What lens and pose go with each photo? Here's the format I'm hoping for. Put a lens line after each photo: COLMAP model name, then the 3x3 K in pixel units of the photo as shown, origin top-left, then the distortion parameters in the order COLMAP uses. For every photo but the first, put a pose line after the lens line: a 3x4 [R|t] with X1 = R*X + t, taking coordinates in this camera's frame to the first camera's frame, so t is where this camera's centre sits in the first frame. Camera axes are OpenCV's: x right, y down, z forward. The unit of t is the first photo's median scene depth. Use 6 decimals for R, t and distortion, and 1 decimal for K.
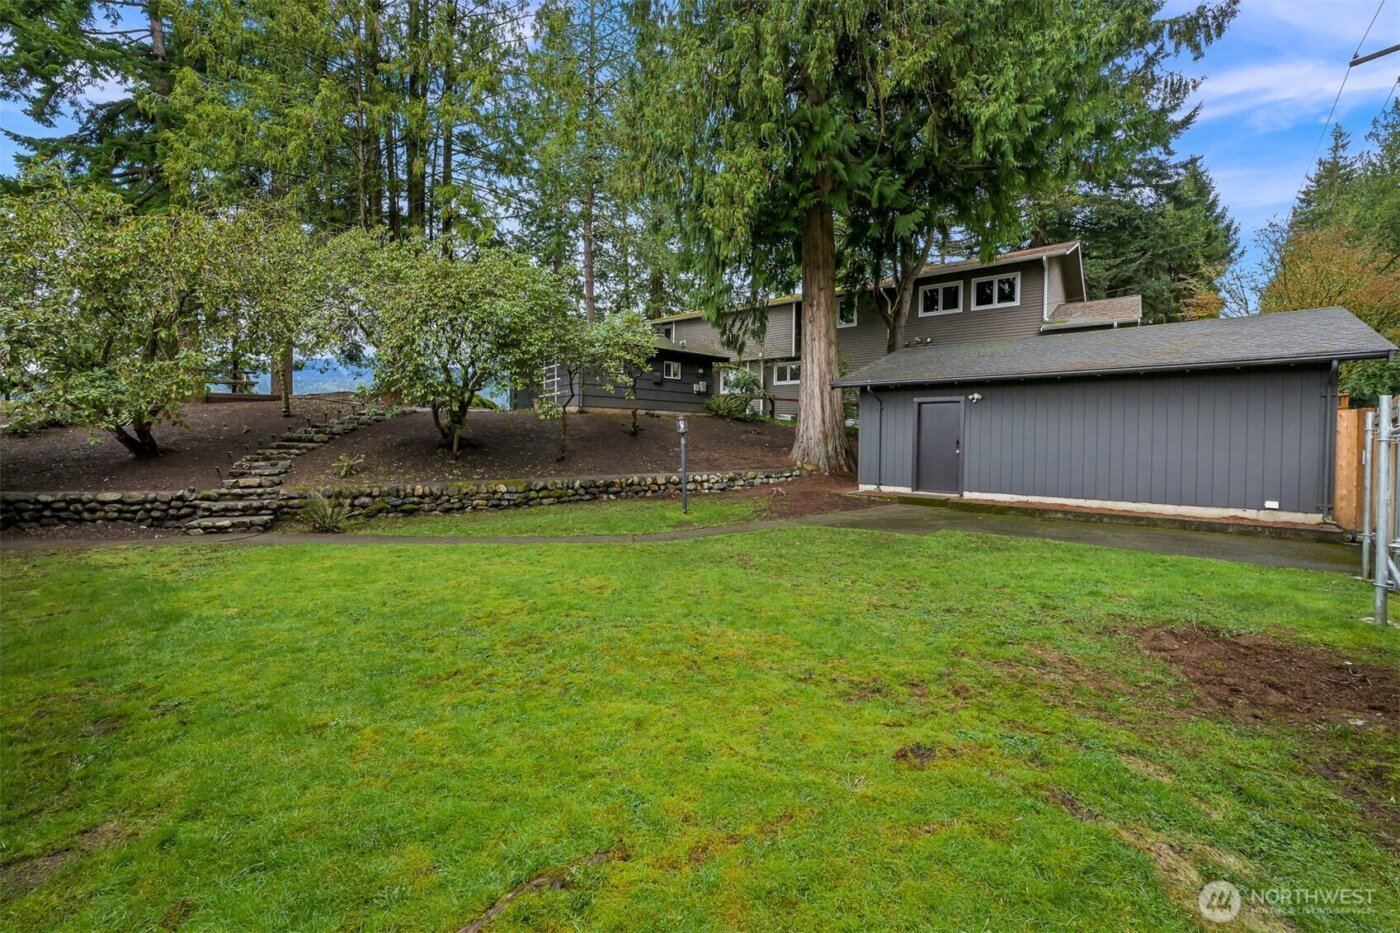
lens RADIAL K [[549.0, 0, 702.9], [0, 549.0, 465.8], [0, 0, 1]] dist [0.000172, -0.000127]
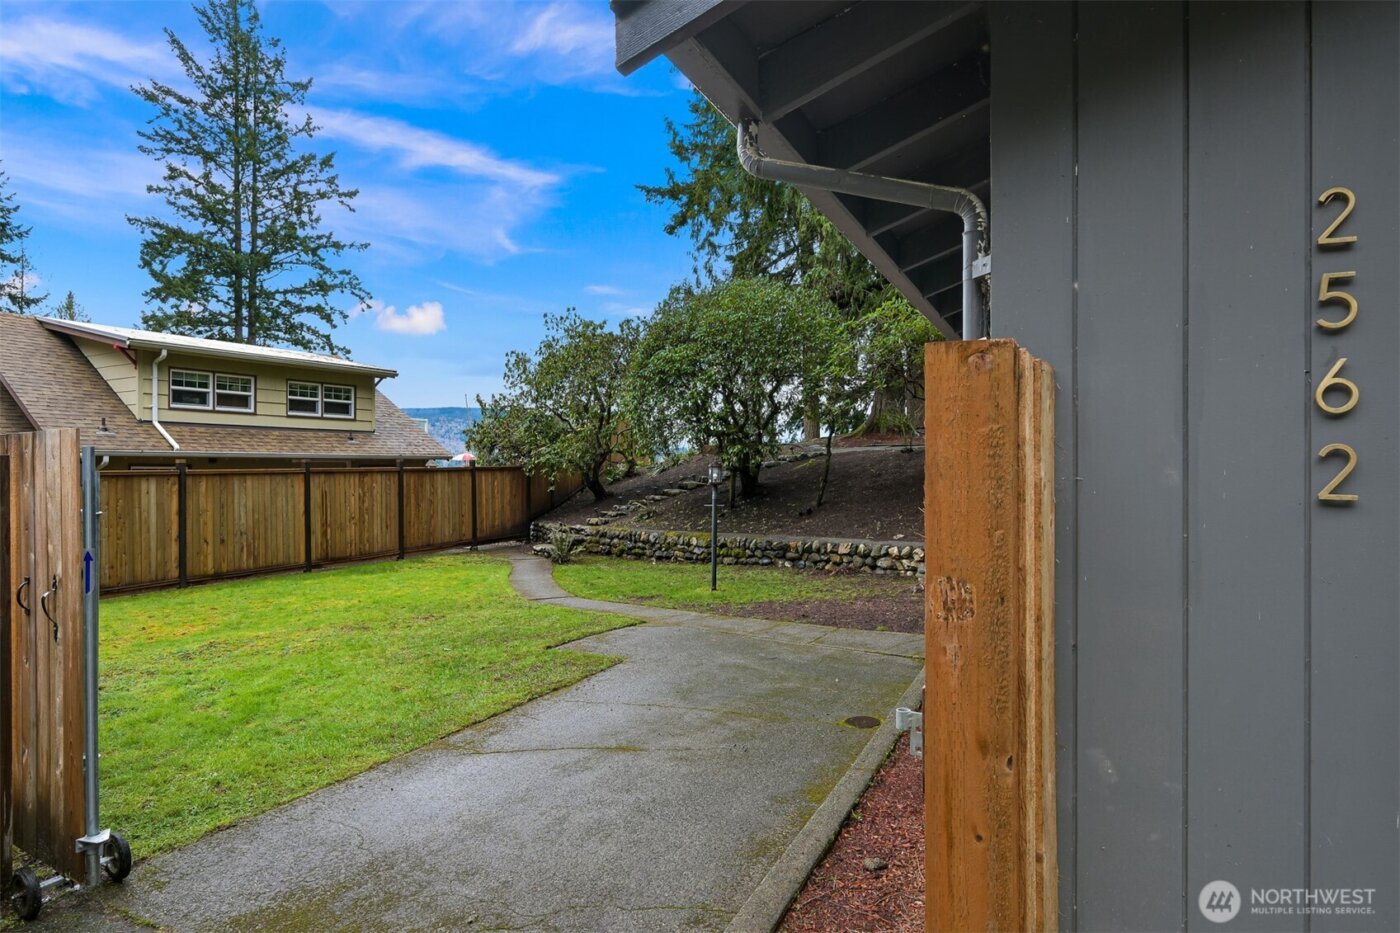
lens RADIAL K [[804.7, 0, 700.5], [0, 804.7, 474.6], [0, 0, 1]] dist [-0.002180, -0.000213]
pose [[0.286475, -0.008882, -0.958047, 0.867525], [-0.035107, 0.999188, -0.019761, -0.041686], [0.957444, 0.039296, 0.285930, 0.545404]]
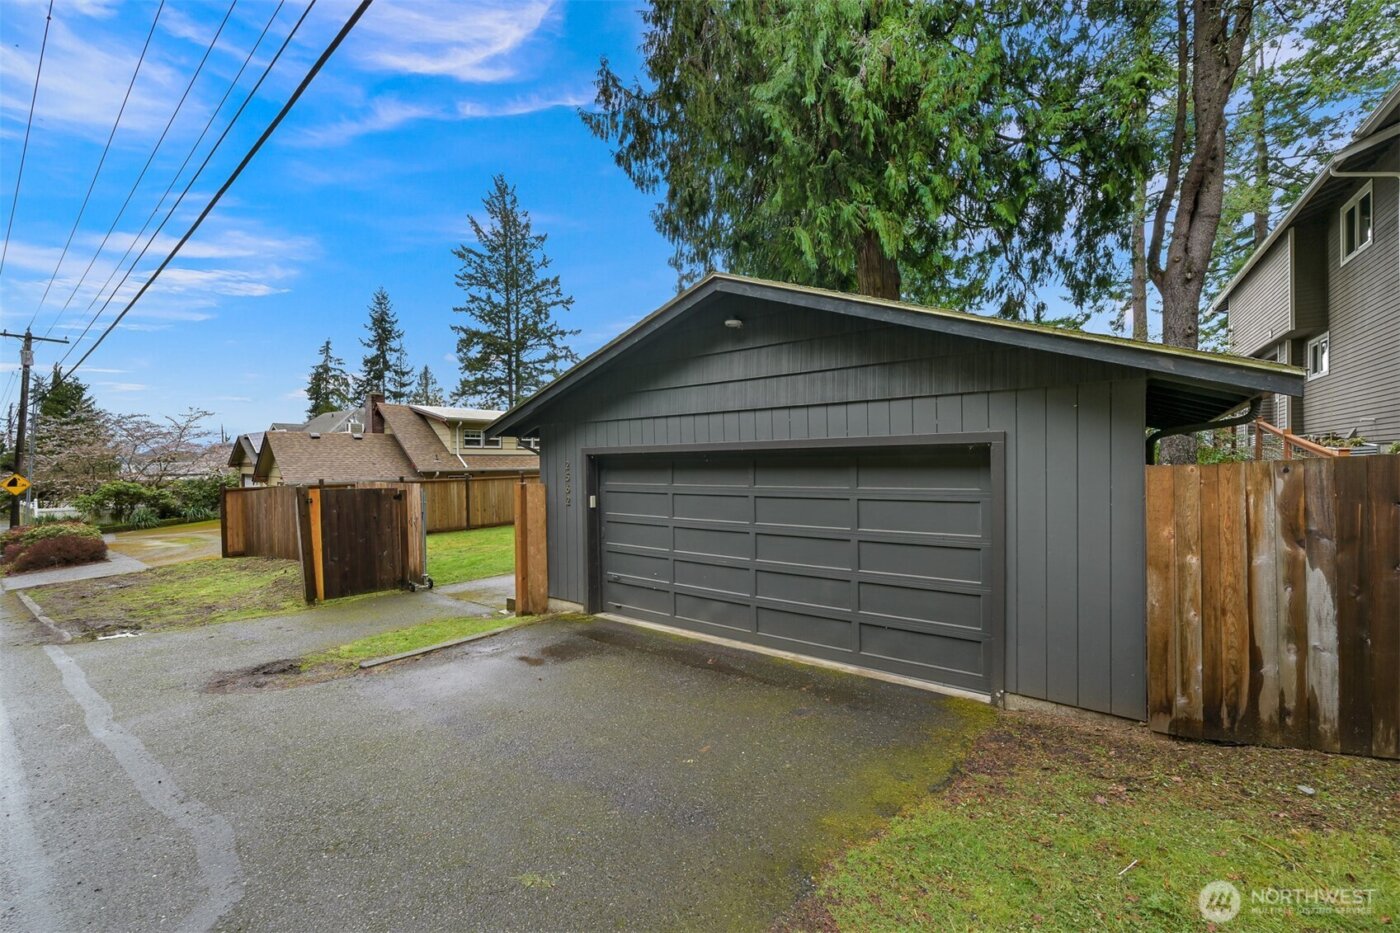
lens RADIAL K [[577.8, 0, 693.2], [0, 577.8, 476.1], [0, 0, 1]] dist [-0.000883, -0.000139]
pose [[0.055541, 0.011264, -0.998393, 1.398589], [-0.023627, 0.999671, 0.009964, -0.084306], [0.998177, 0.023036, 0.055789, 0.765721]]
